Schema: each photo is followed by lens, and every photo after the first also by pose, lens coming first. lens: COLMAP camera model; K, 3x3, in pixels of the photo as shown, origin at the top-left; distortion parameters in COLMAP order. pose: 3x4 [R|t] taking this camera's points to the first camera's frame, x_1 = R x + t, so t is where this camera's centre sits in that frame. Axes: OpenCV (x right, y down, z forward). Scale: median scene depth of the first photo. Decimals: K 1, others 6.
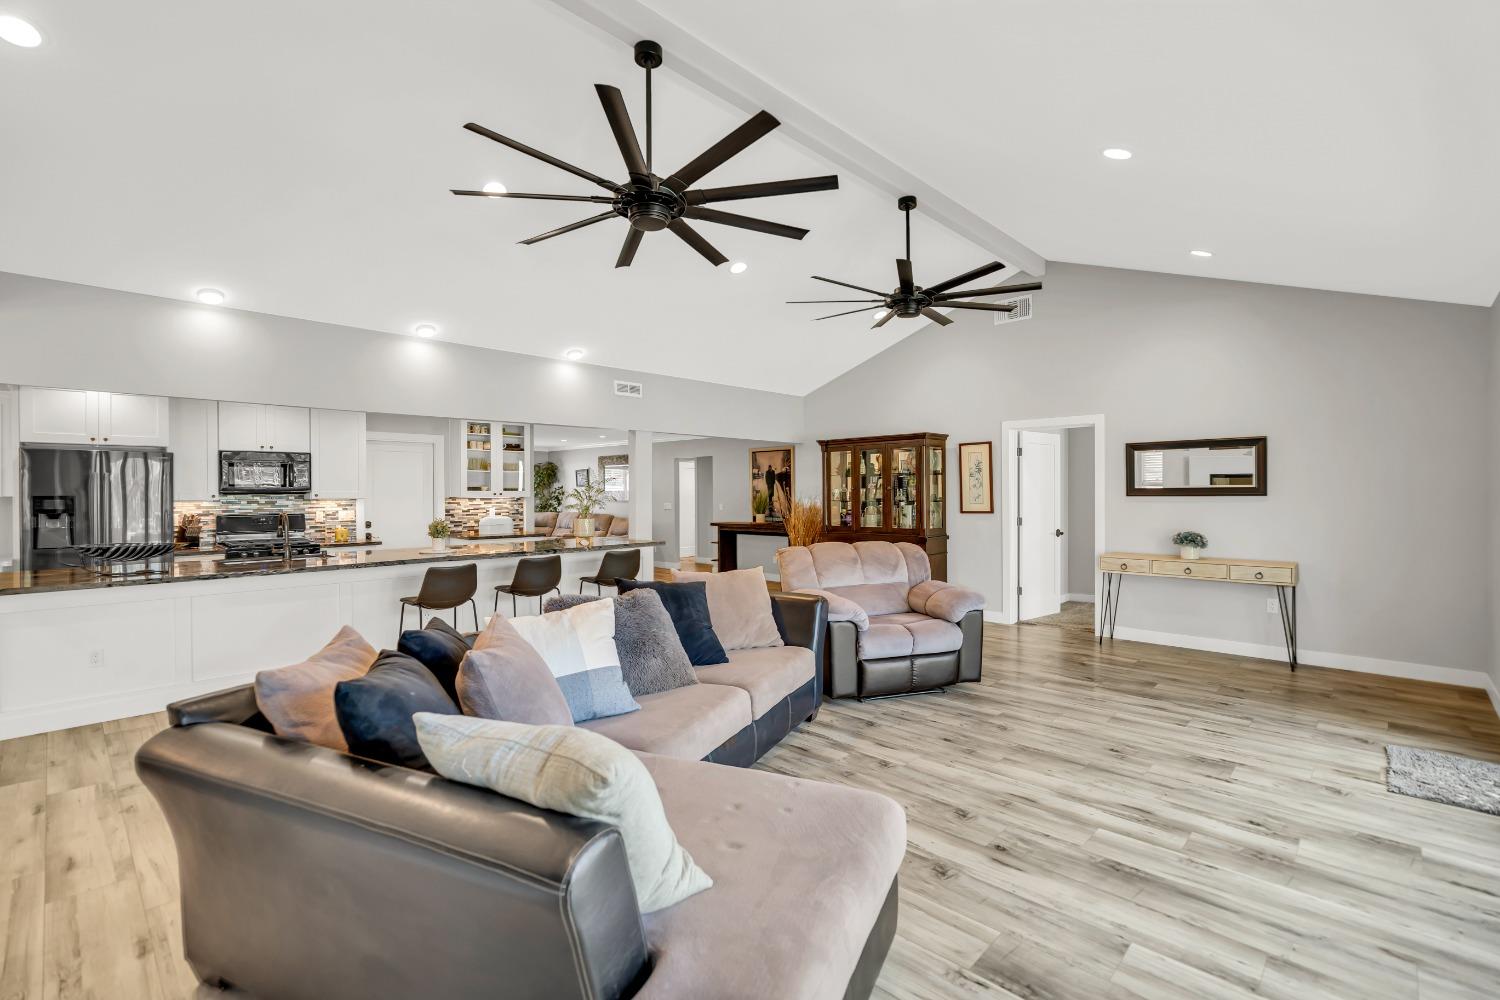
lens RADIAL K [[685.5, 0, 748.0], [0, 685.5, 476.4], [0, 0, 1]] dist [-0.003848, 0.000345]
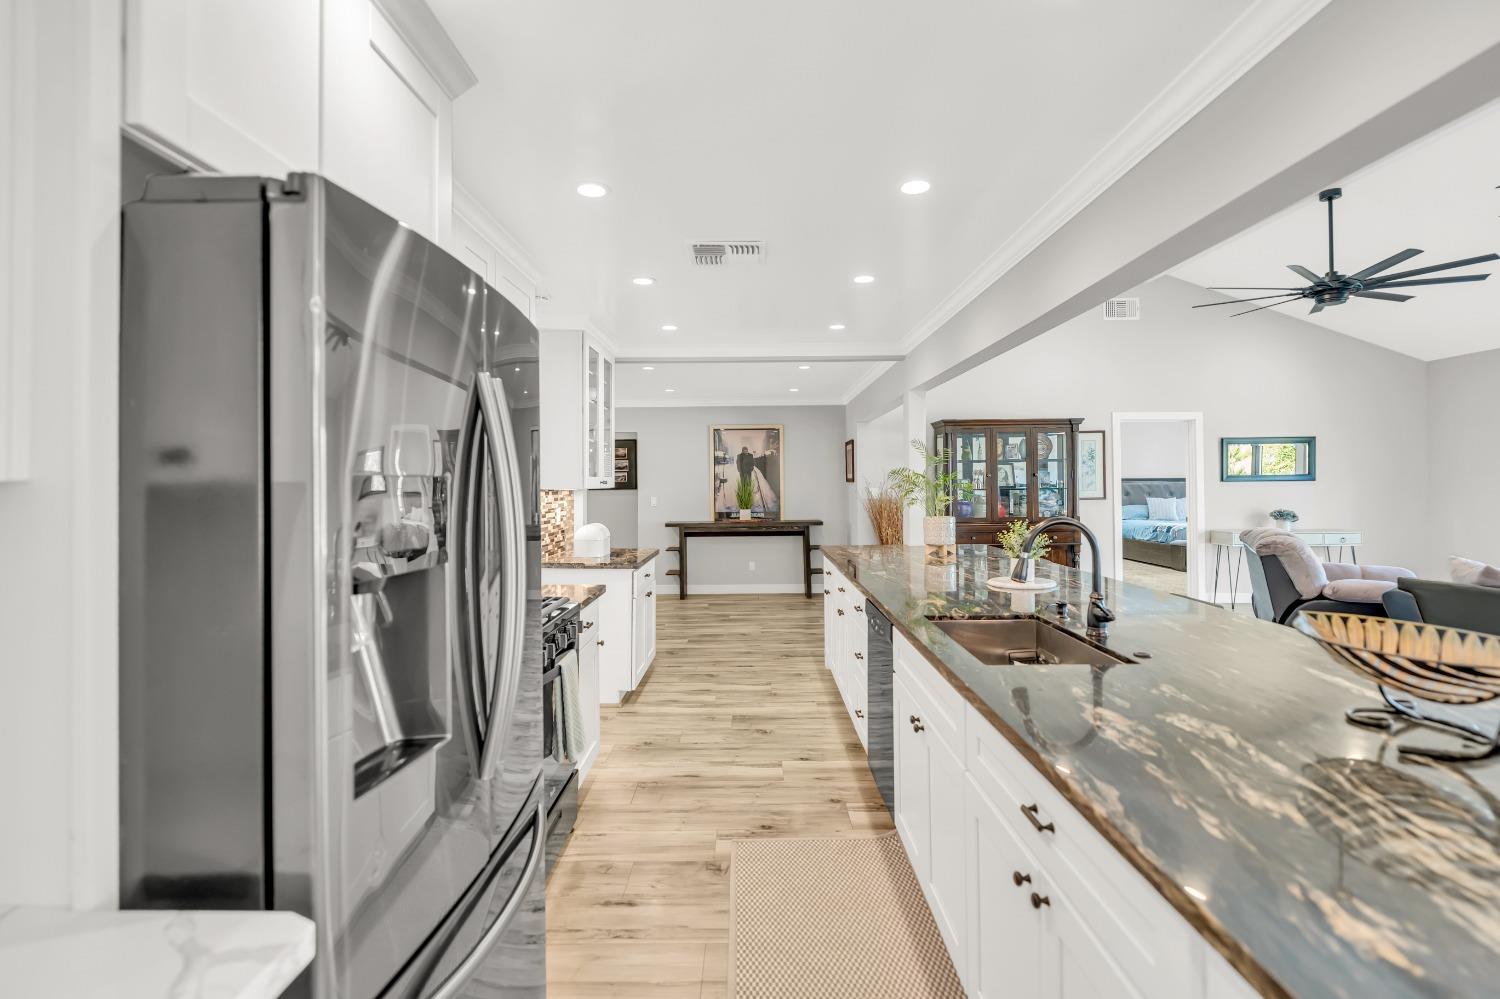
lens RADIAL K [[725.1, 0, 740.9], [0, 725.1, 475.5], [0, 0, 1]] dist [-0.001653, -0.000078]
pose [[0.731952, 0.004266, 0.681343, -0.921011], [-0.011310, 0.999919, 0.005890, 0.019550], [-0.681262, -0.012017, 0.731941, 0.649568]]
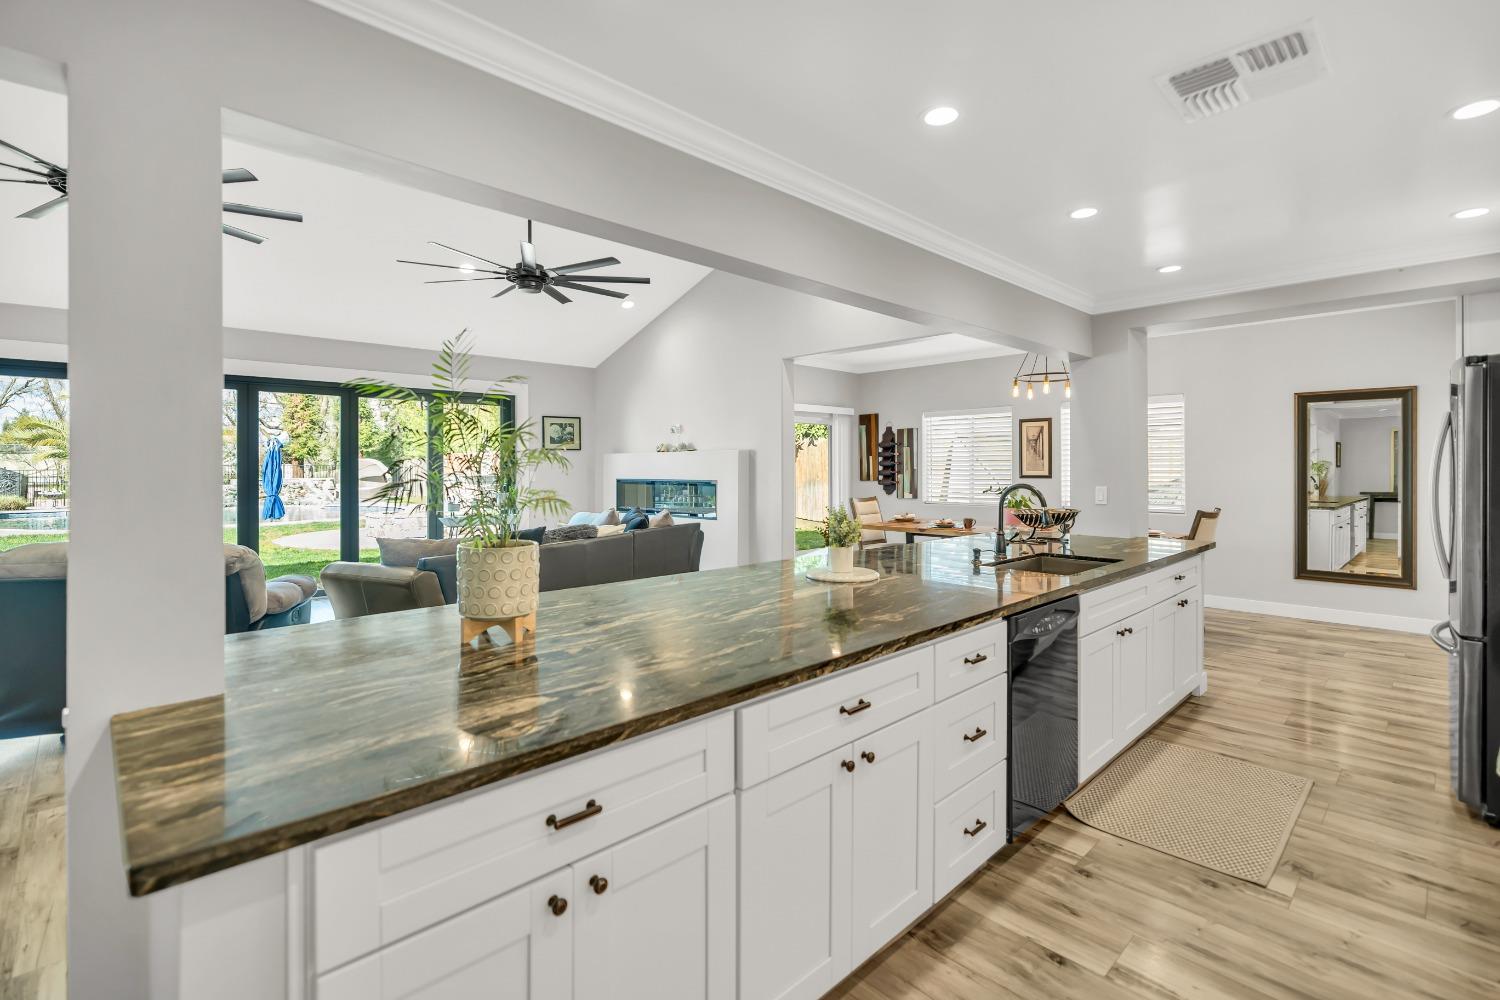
lens RADIAL K [[685.5, 0, 748.0], [0, 685.5, 476.4], [0, 0, 1]] dist [-0.003848, 0.000345]
pose [[-0.999078, 0.004178, 0.042720, -0.372217], [0.003726, 0.999936, -0.010650, 0.038971], [-0.042761, -0.010481, -0.999030, 1.336991]]
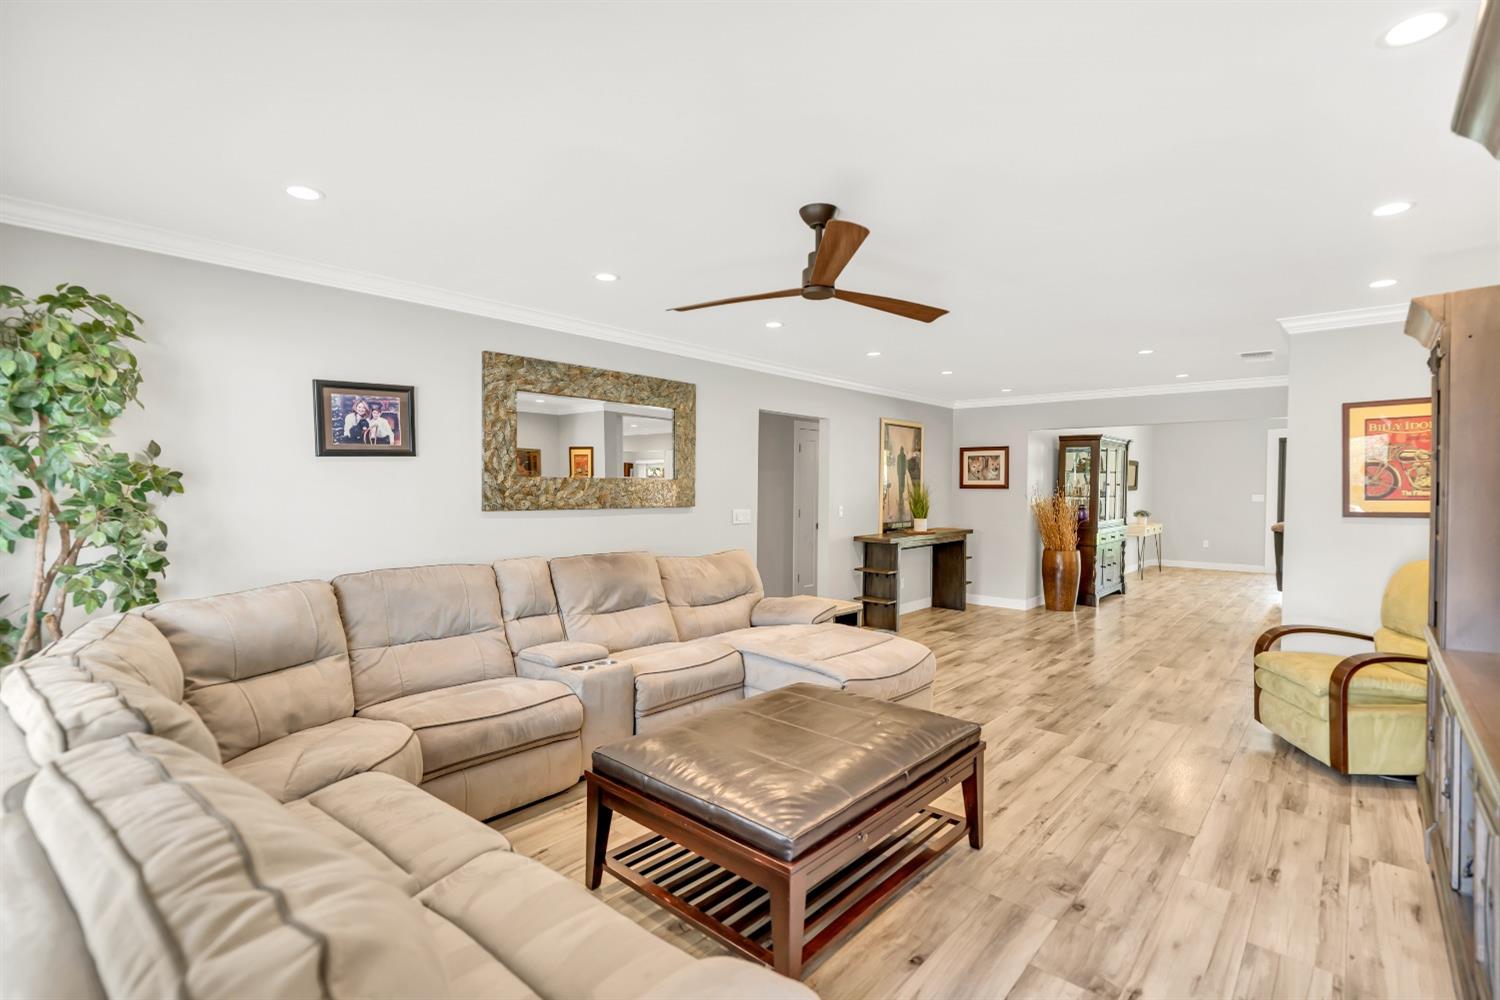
lens RADIAL K [[693.4, 0, 739.6], [0, 693.4, 485.8], [0, 0, 1]] dist [-0.002755, -0.000273]
pose [[-0.031911, 0.003682, 0.999484, -1.110371], [-0.033871, 0.999415, -0.004763, 0.052800], [-0.998917, -0.034005, -0.031767, 1.998583]]
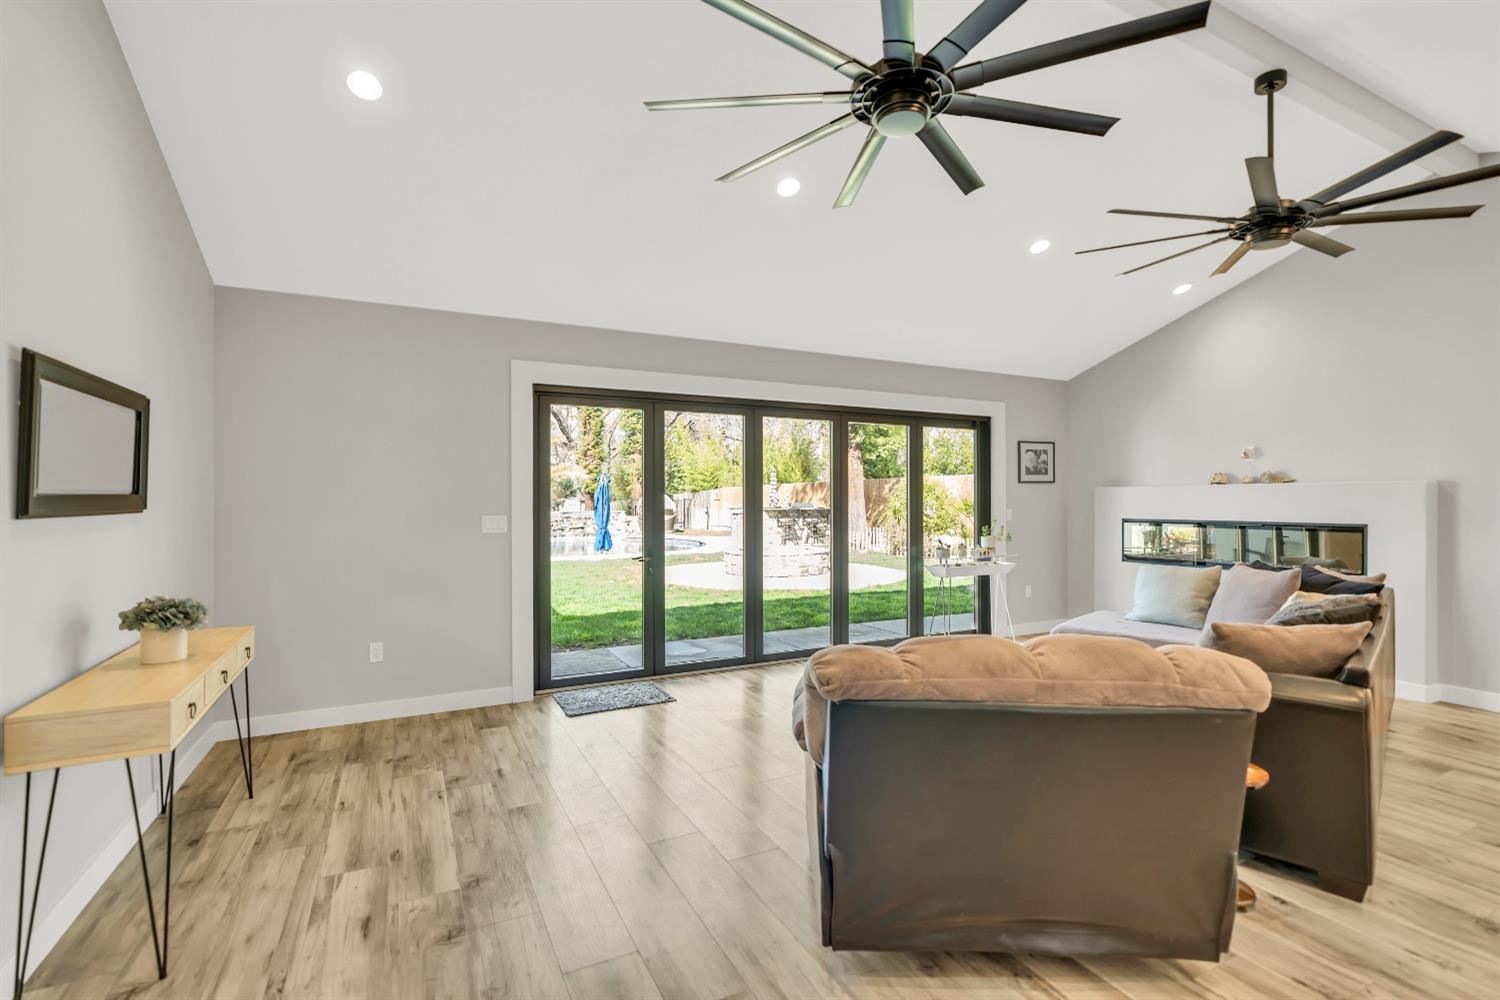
lens RADIAL K [[685.5, 0, 748.0], [0, 685.5, 476.4], [0, 0, 1]] dist [-0.003848, 0.000345]
pose [[-0.944297, 0.015974, 0.328705, 0.142539], [-0.003419, 0.998291, -0.058335, 0.026822], [-0.329075, -0.056210, -0.942629, 1.189009]]
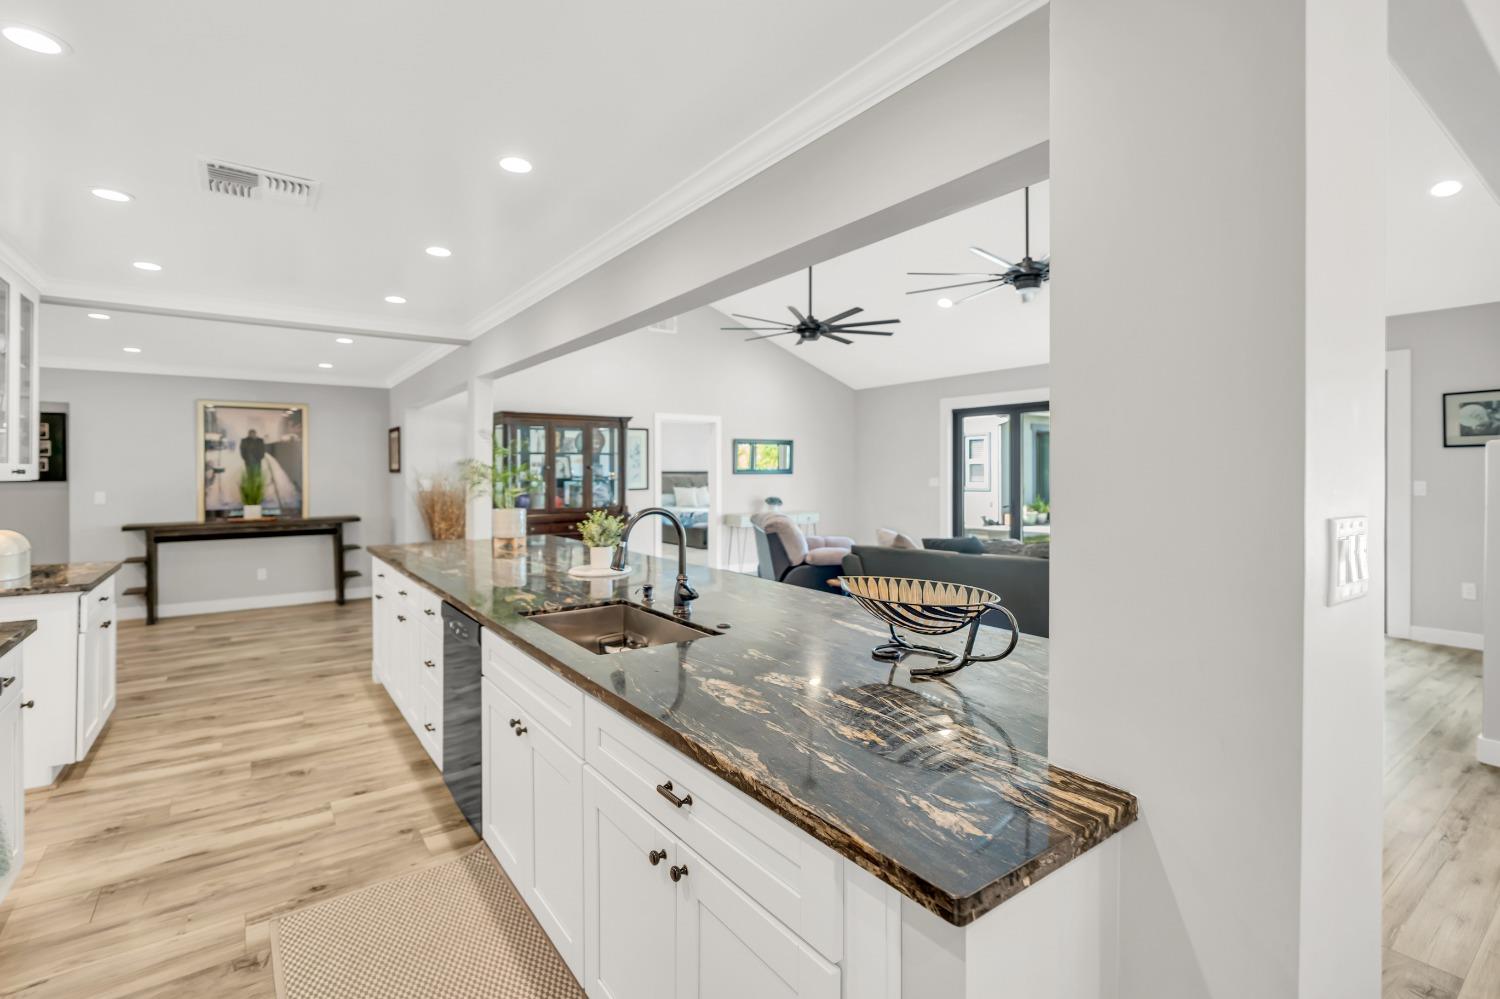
lens RADIAL K [[705.0, 0, 763.4], [0, 705.0, 471.3], [0, 0, 1]] dist [-0.001884, 0.001201]
pose [[0.169954, 0.003965, 0.985444, -0.921938], [-0.023178, 0.999731, -0.000025, 0.020043], [-0.985179, -0.022836, 0.170000, 0.683281]]
